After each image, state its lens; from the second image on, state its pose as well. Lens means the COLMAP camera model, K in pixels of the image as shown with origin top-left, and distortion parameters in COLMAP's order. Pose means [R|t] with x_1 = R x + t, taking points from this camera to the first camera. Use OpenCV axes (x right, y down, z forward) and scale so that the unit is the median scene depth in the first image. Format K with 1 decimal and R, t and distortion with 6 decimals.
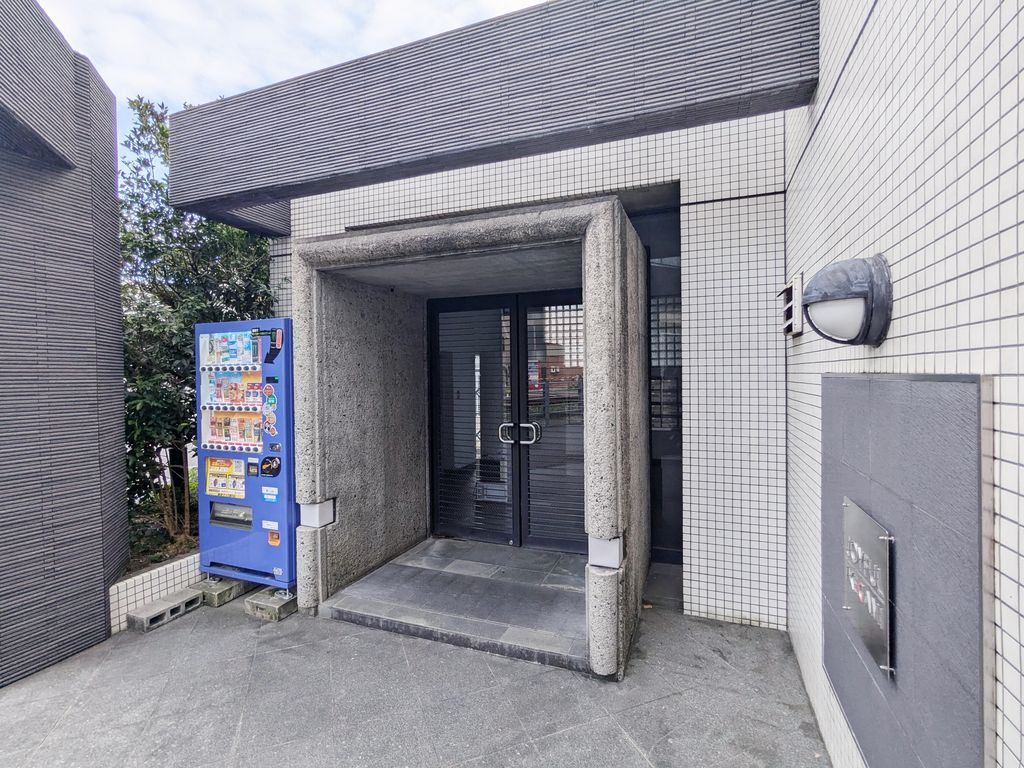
lens RADIAL K [[481.9, 0, 512.1], [0, 481.9, 378.6], [0, 0, 1]] dist [0.000167, 0.000457]
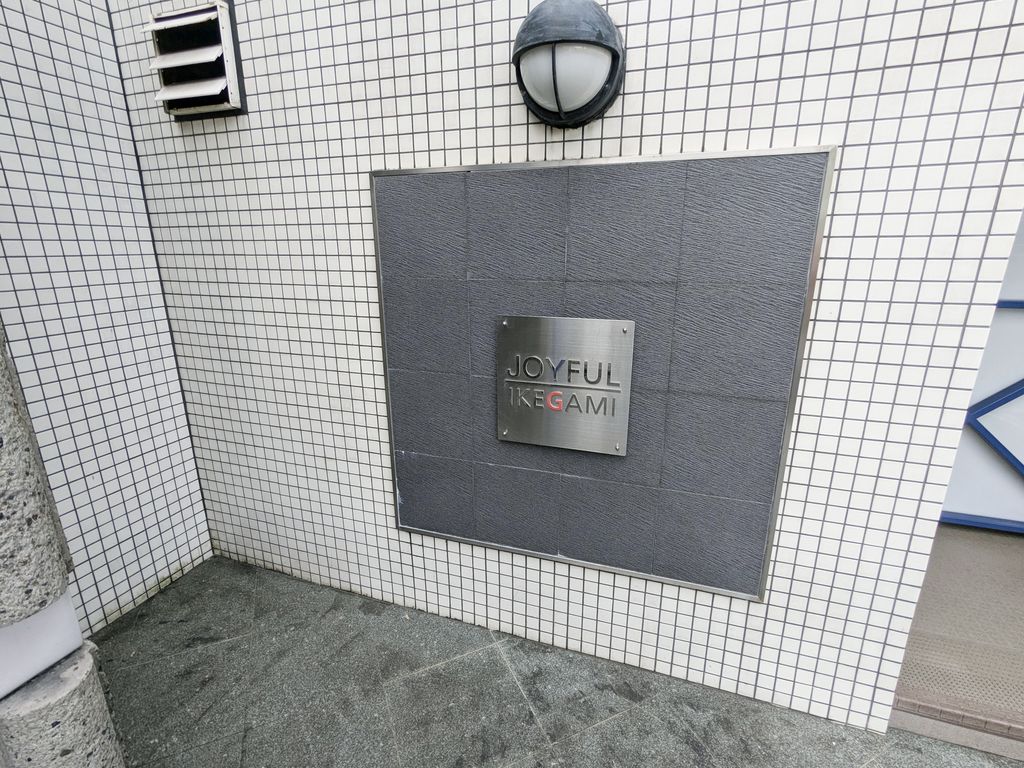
lens RADIAL K [[481.9, 0, 512.1], [0, 481.9, 378.6], [0, 0, 1]] dist [0.000167, 0.000457]
pose [[-0.046017, -0.256132, 0.965546, -0.094977], [0.010346, 0.966396, 0.256851, 0.067386], [-0.998887, 0.021809, -0.041821, 0.521569]]
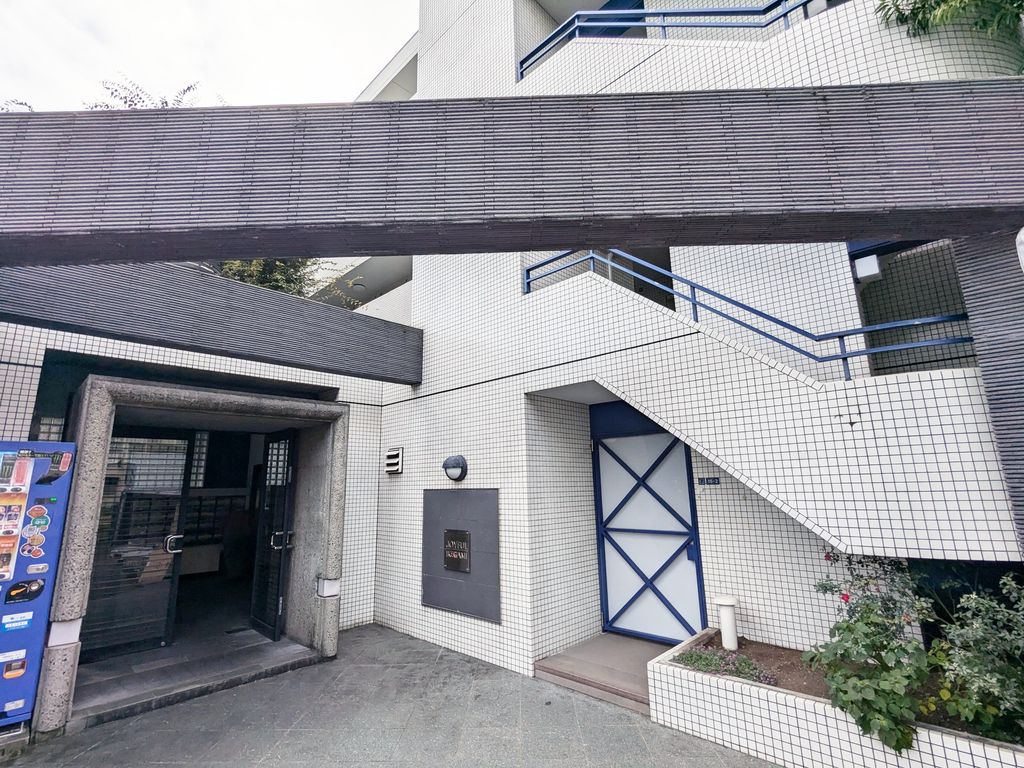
lens RADIAL K [[481.9, 0, 512.1], [0, 481.9, 378.6], [0, 0, 1]] dist [0.000167, 0.000457]
pose [[0.388969, 0.200283, 0.899216, -1.118214], [0.025355, 0.973385, -0.227770, 0.008333], [-0.920902, 0.111395, 0.373539, -0.357908]]
